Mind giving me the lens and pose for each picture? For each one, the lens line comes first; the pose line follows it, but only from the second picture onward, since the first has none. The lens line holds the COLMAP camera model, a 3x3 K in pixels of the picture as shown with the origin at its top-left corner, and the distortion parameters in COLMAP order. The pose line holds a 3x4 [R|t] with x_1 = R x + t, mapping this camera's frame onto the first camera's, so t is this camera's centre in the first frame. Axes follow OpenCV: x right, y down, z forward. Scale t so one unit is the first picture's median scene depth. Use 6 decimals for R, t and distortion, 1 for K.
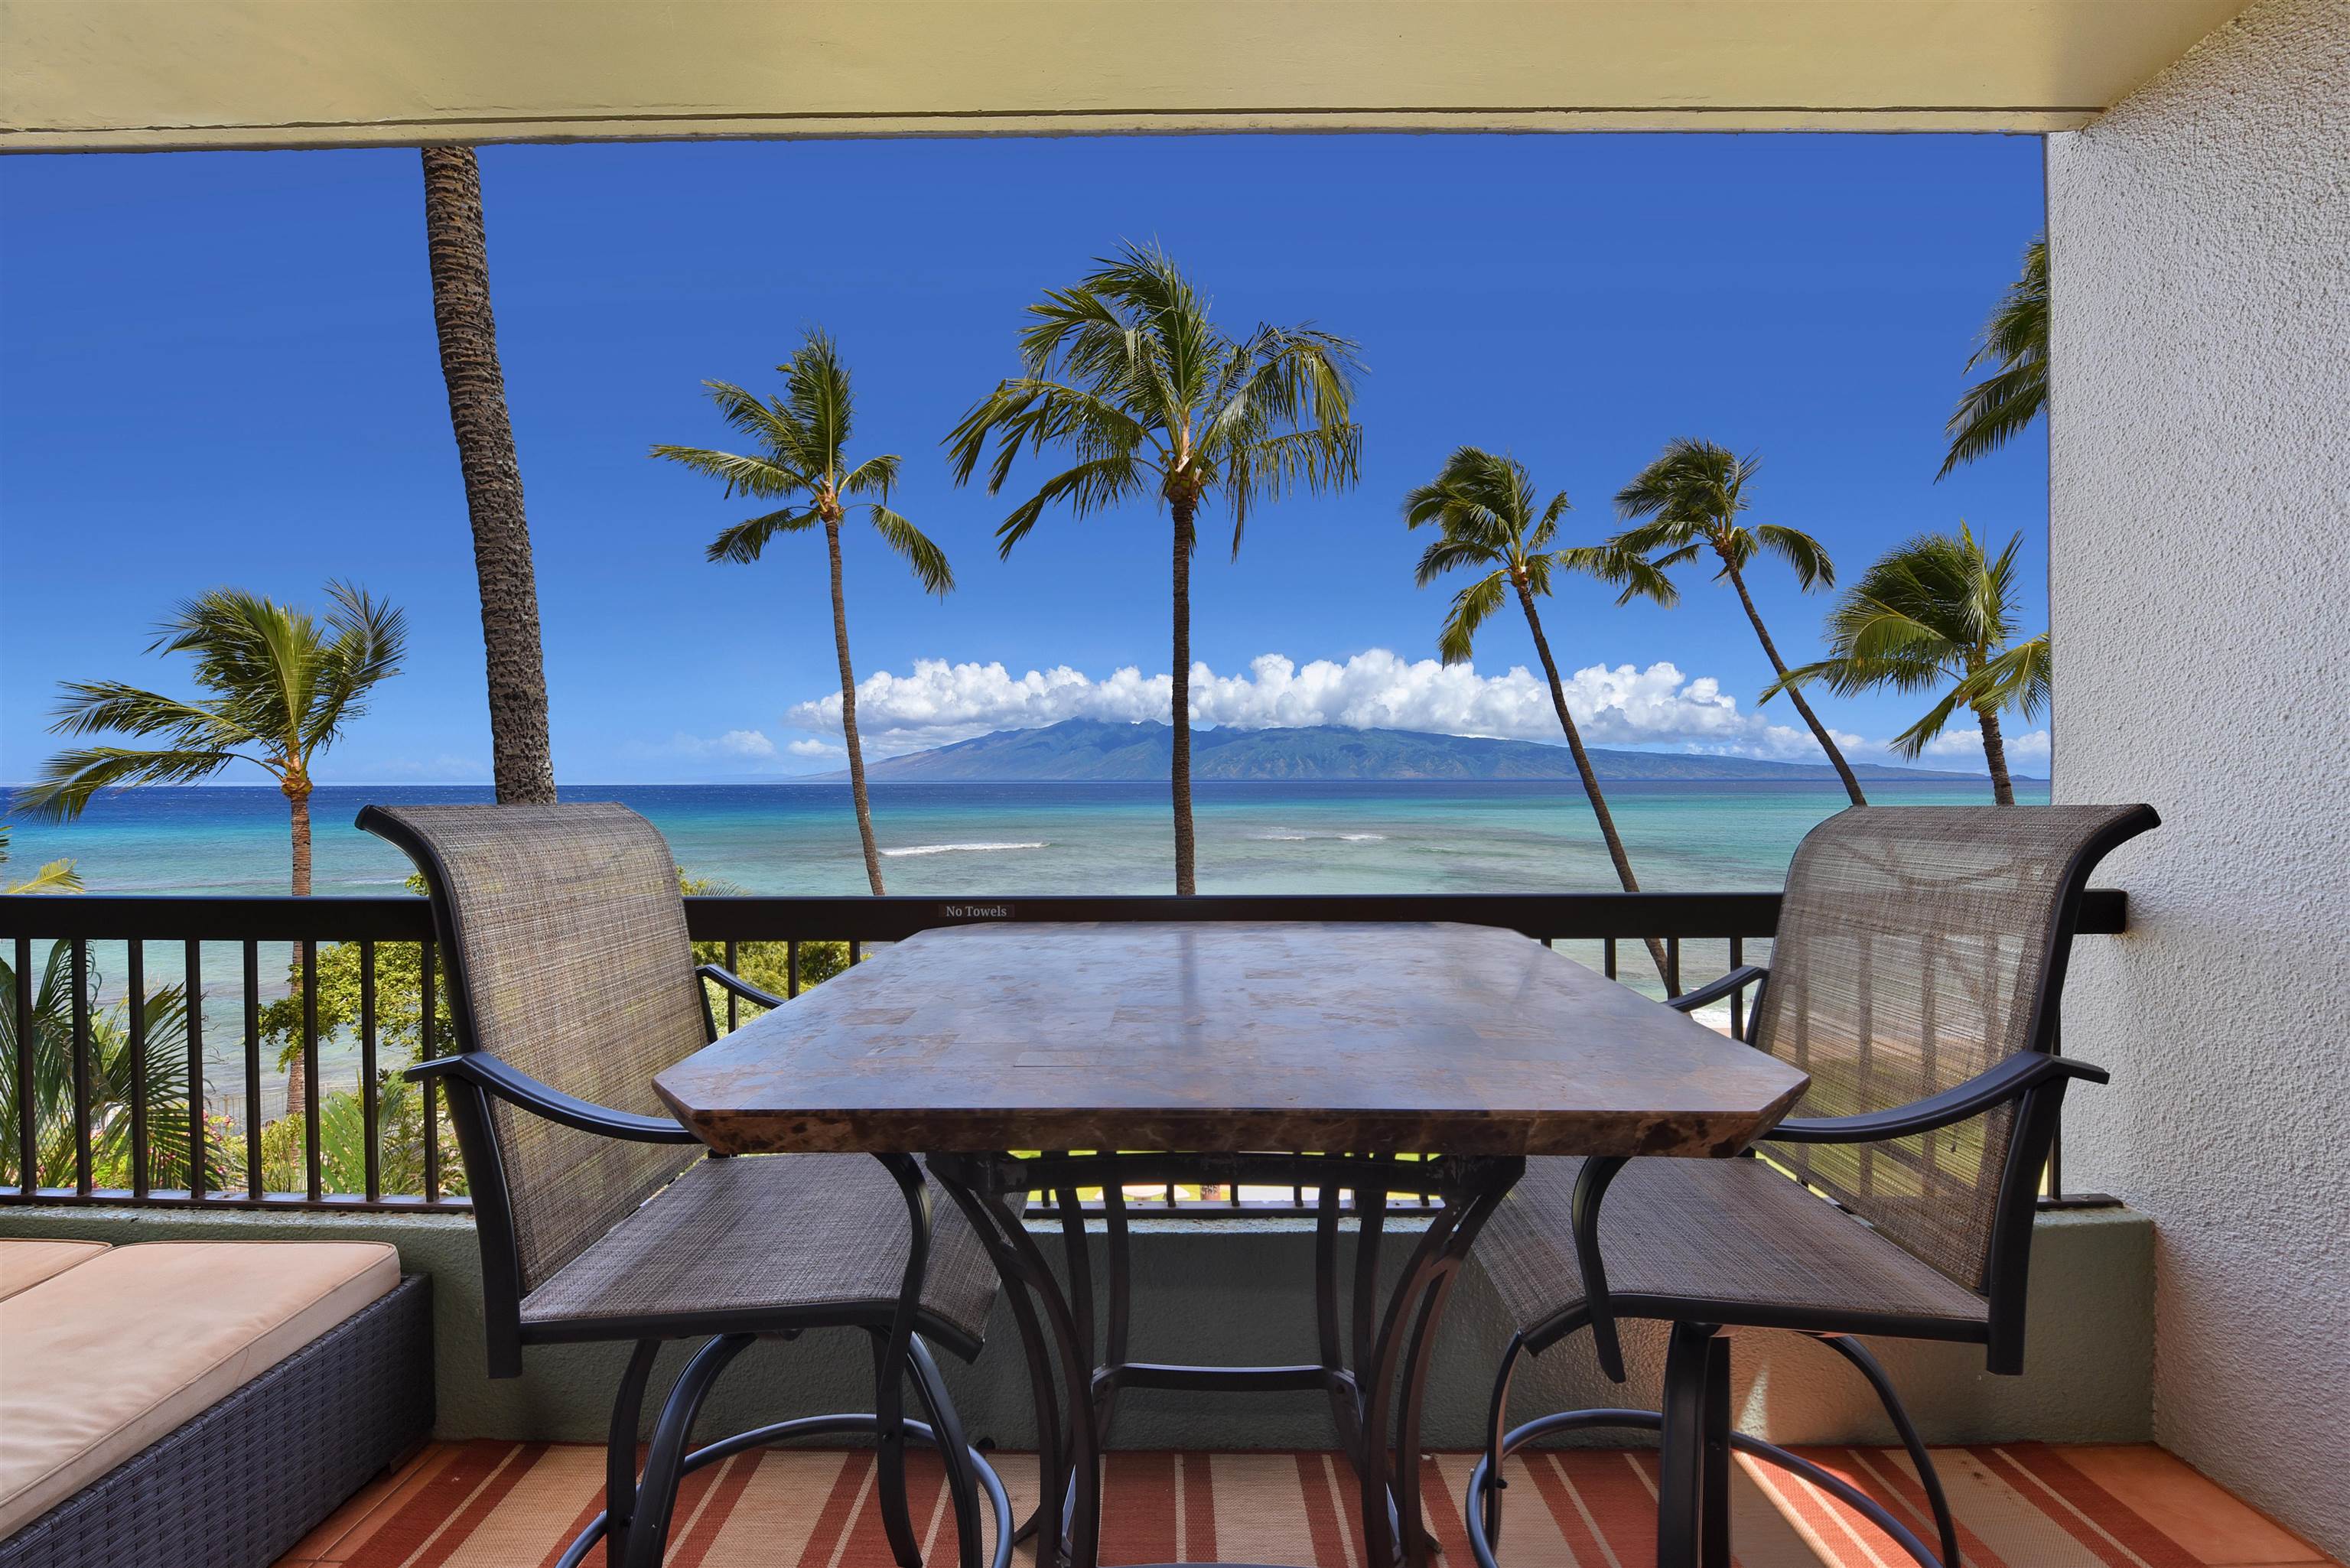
lens RADIAL K [[967.7, 0, 1153.9], [0, 967.7, 795.7], [0, 0, 1]] dist [-0.012369, -0.000651]
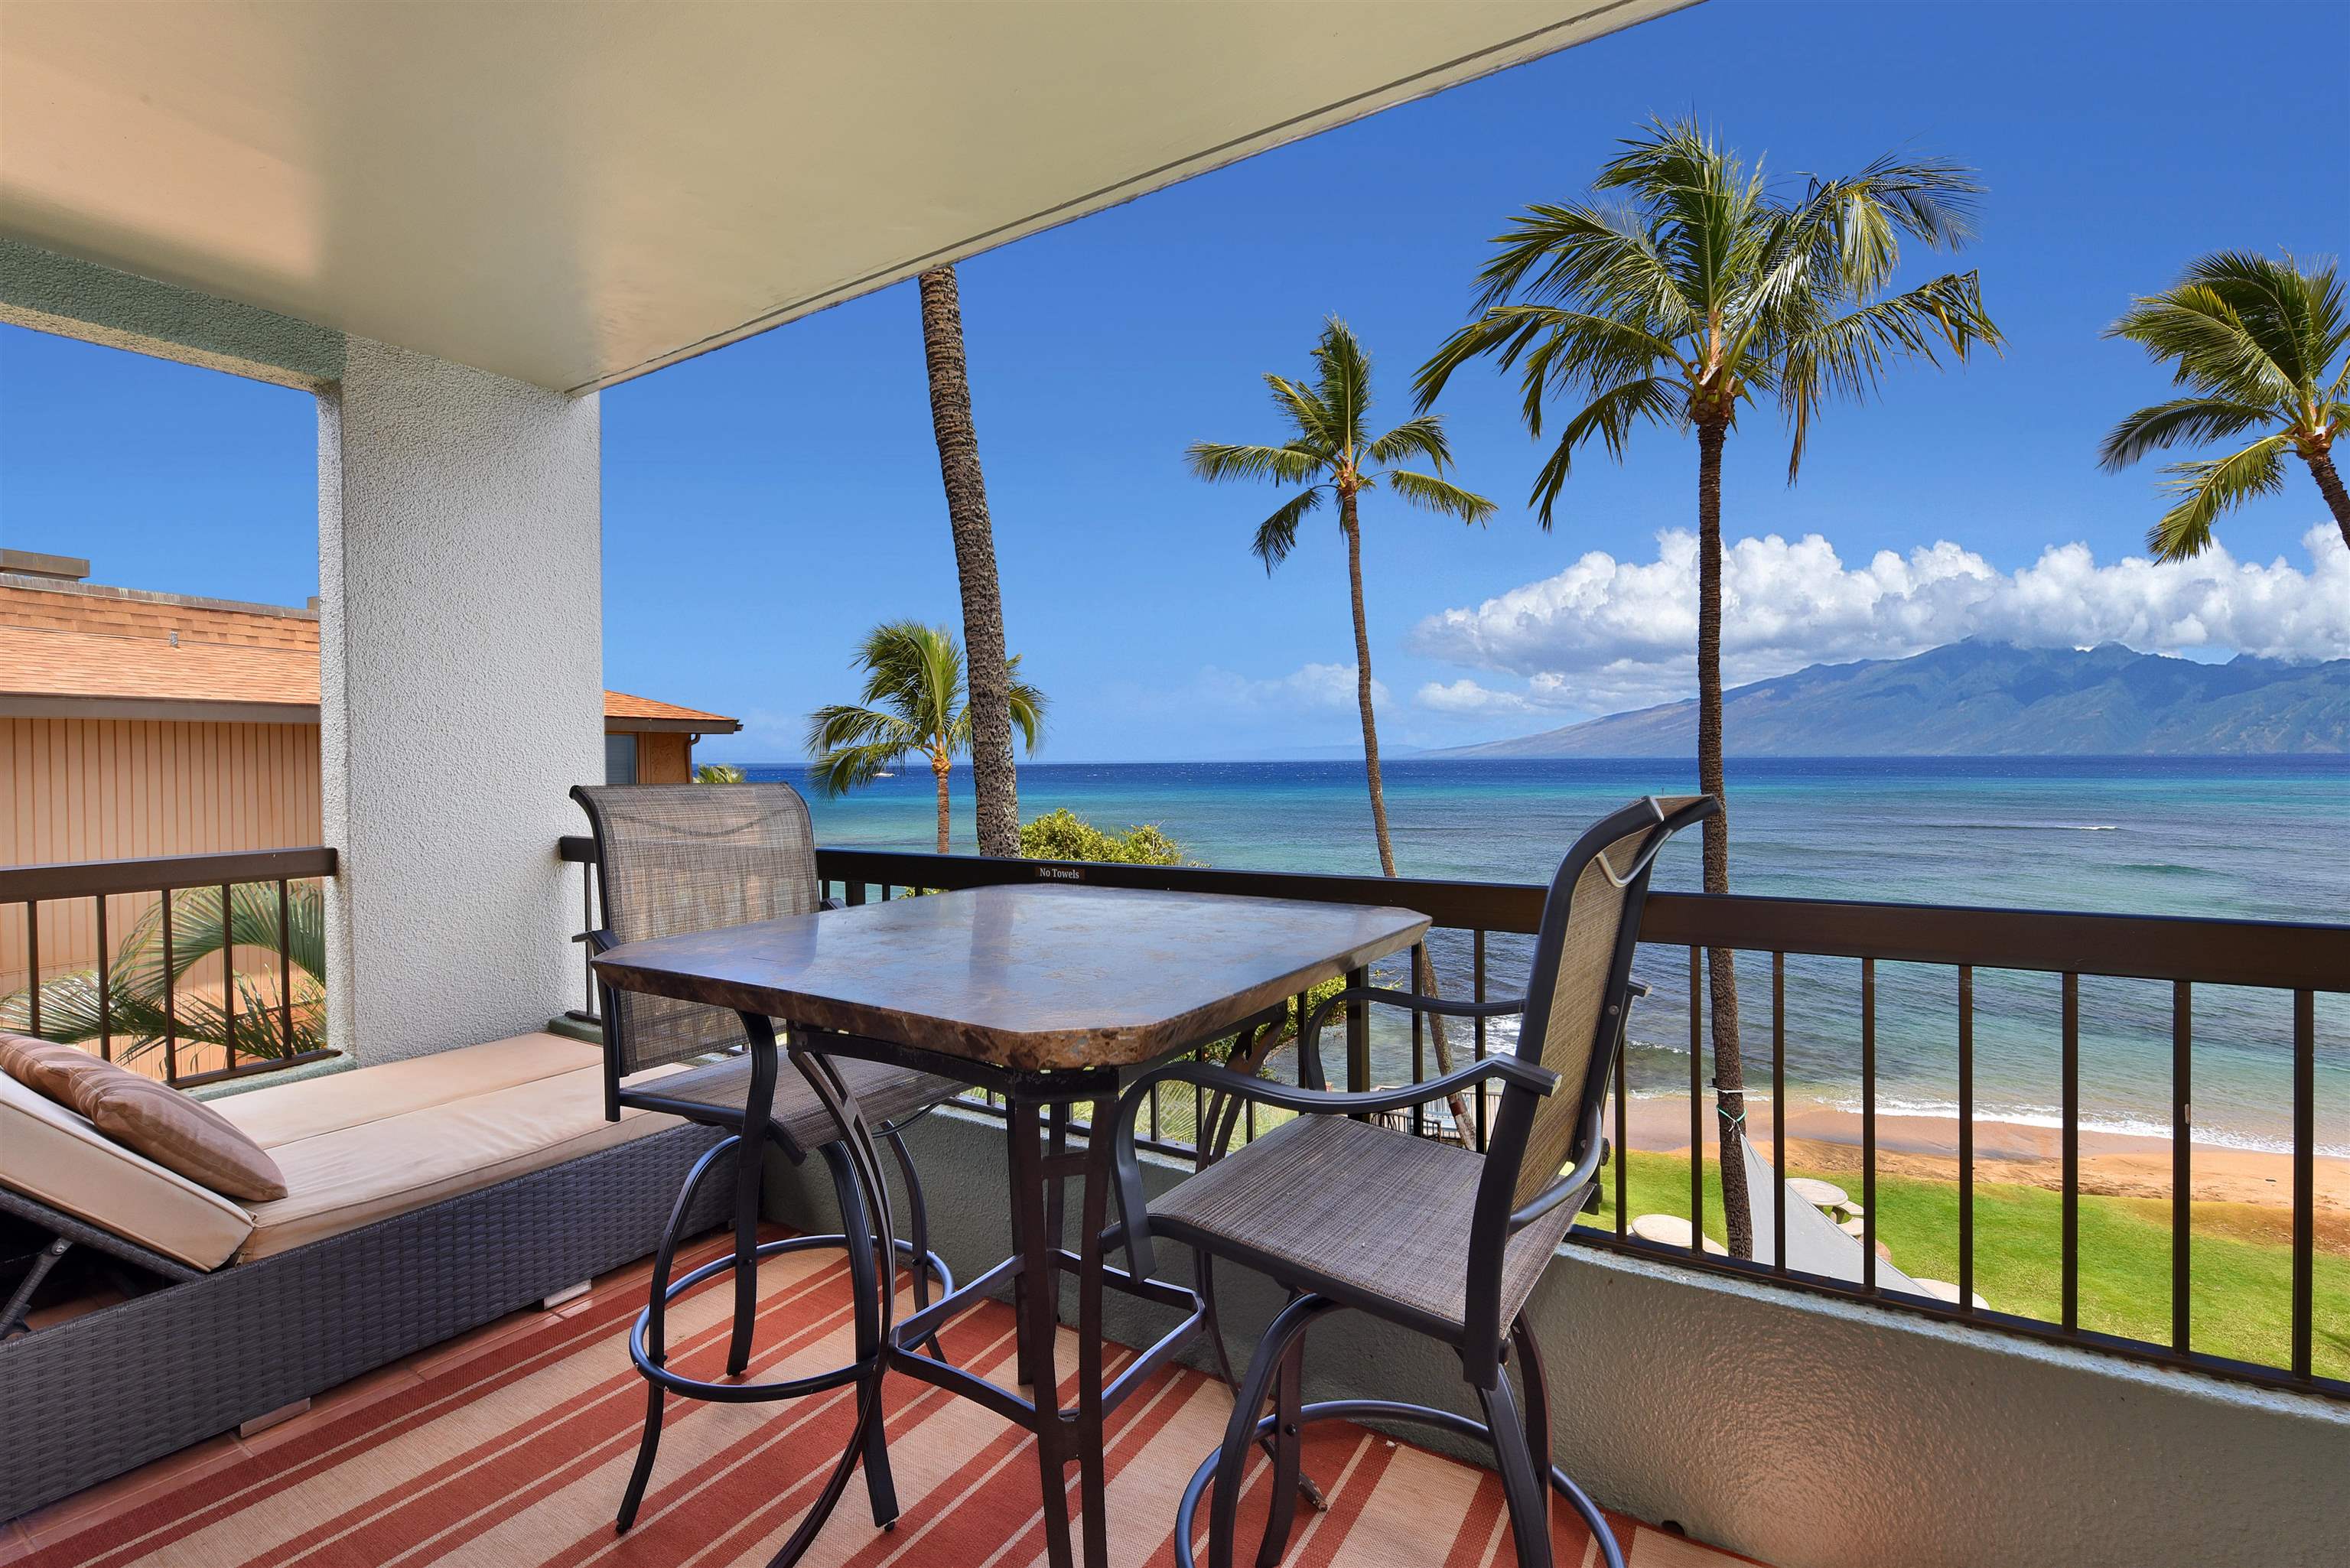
lens RADIAL K [[1030.1, 0, 1177.5], [0, 1030.1, 773.0], [0, 0, 1]] dist [-0.019832, -0.000393]
pose [[0.854755, -0.002102, -0.519027, 0.241351], [0.003289, 0.999994, 0.001368, -0.002950], [0.519021, -0.002877, 0.854757, -0.005622]]
